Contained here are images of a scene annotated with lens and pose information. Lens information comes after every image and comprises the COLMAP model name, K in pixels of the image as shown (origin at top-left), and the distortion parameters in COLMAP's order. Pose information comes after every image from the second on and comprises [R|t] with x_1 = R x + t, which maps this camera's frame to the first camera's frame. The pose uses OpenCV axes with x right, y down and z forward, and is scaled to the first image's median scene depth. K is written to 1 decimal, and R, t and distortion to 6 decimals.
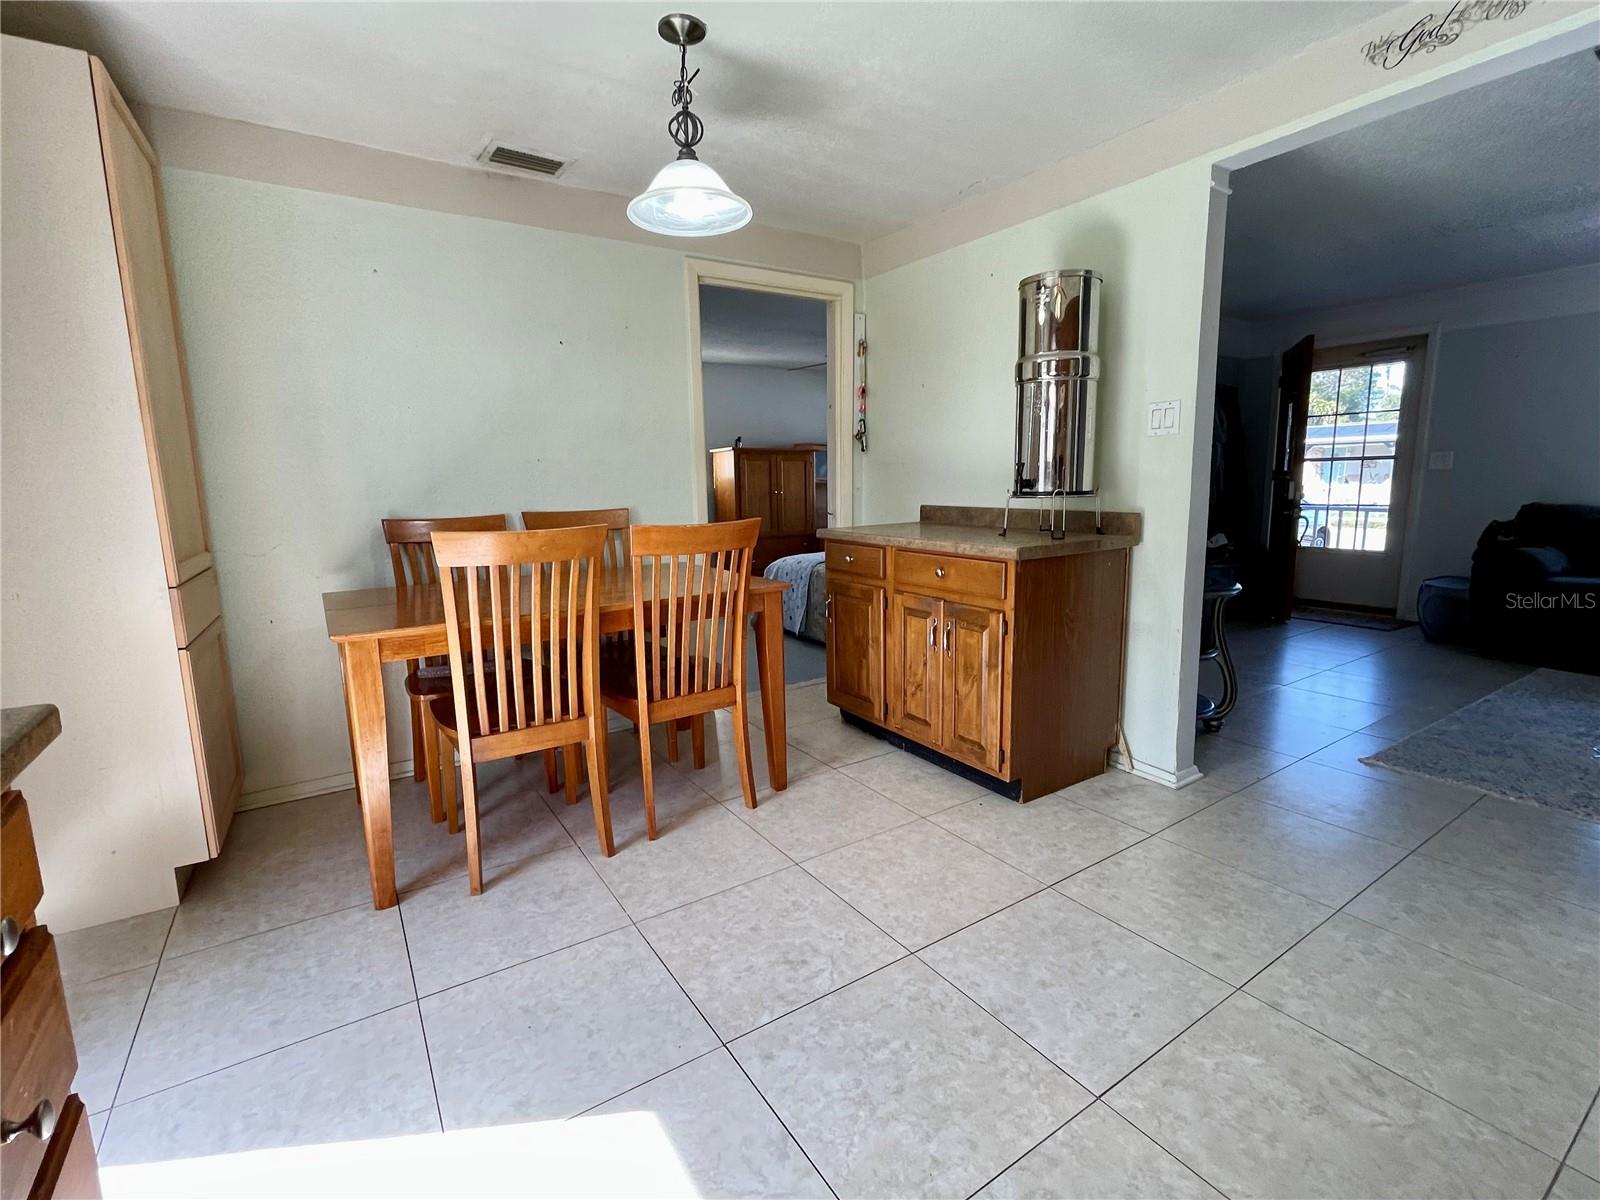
lens RADIAL K [[733.3, 0, 800.0], [0, 733.3, 600.0], [0, 0, 1]] dist [-0.001824, -0.000294]
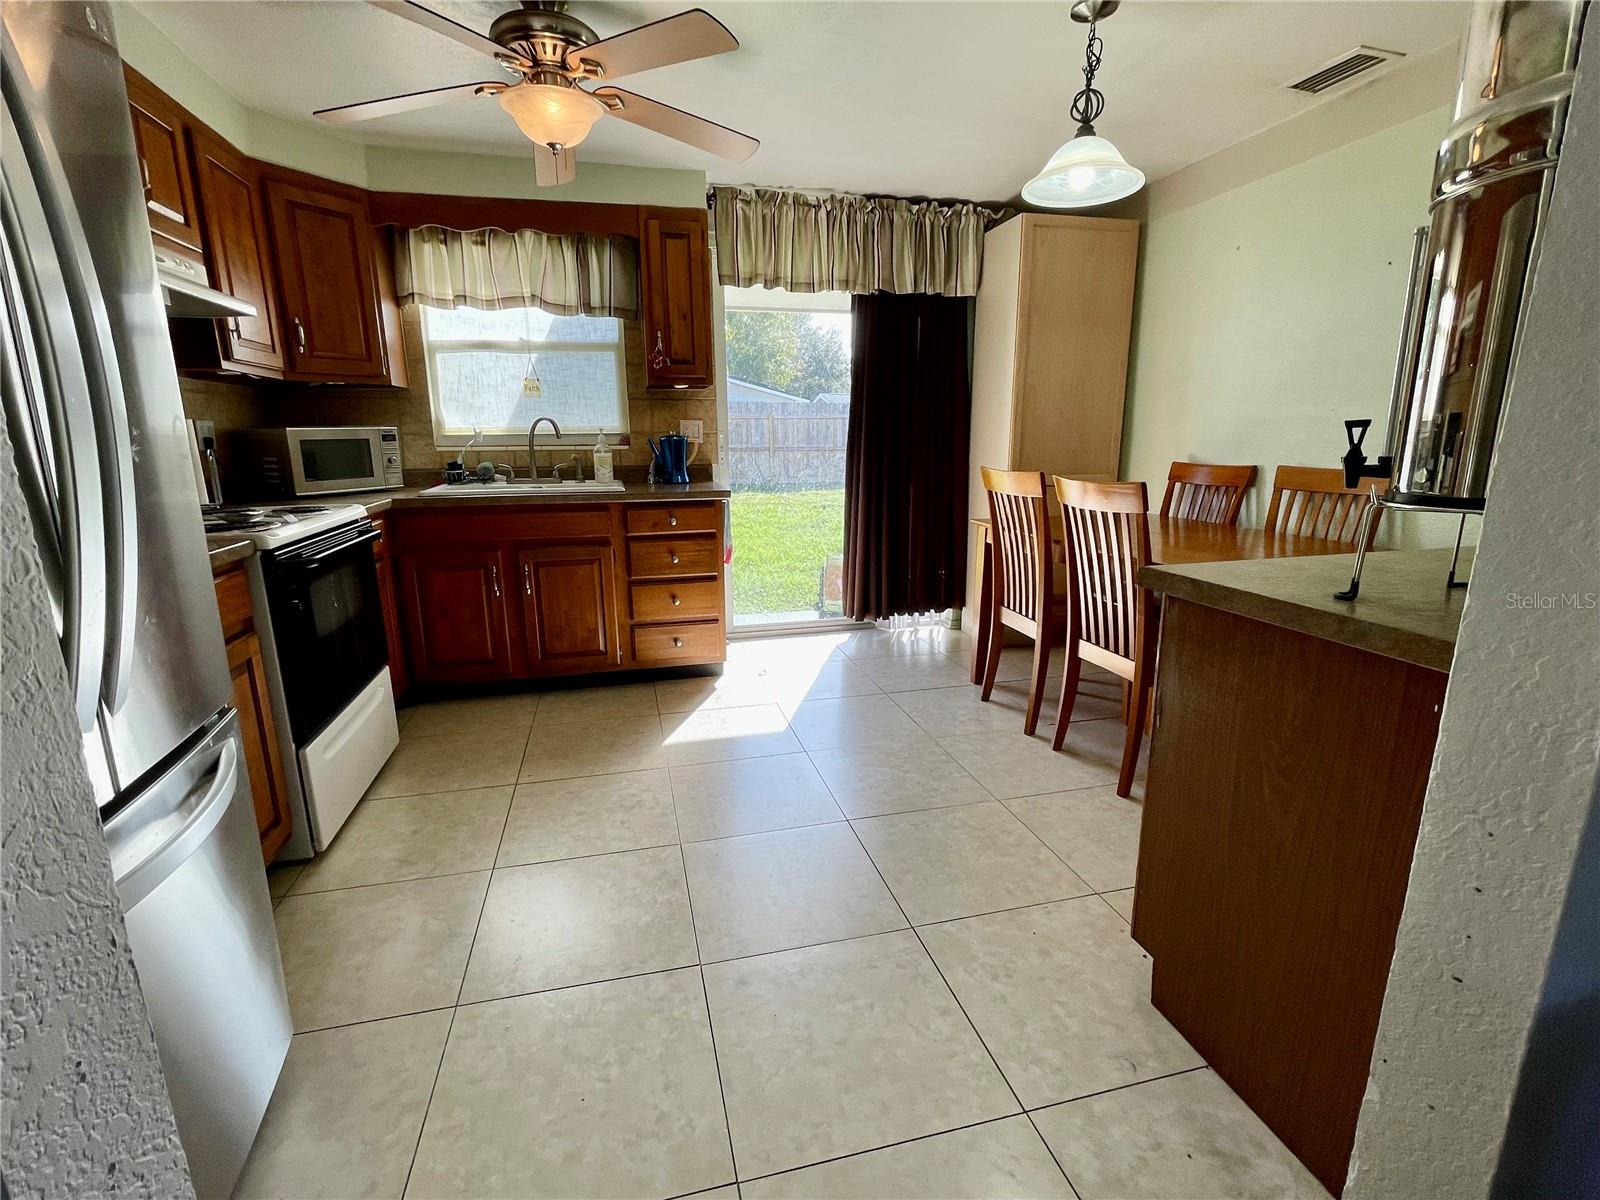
lens RADIAL K [[733.3, 0, 800.0], [0, 733.3, 600.0], [0, 0, 1]] dist [-0.001824, -0.000294]
pose [[-0.336006, 0.234429, -0.912219, 0.570761], [-0.131471, 0.947373, 0.291889, -0.112488], [0.932639, 0.218007, -0.287502, 0.545977]]
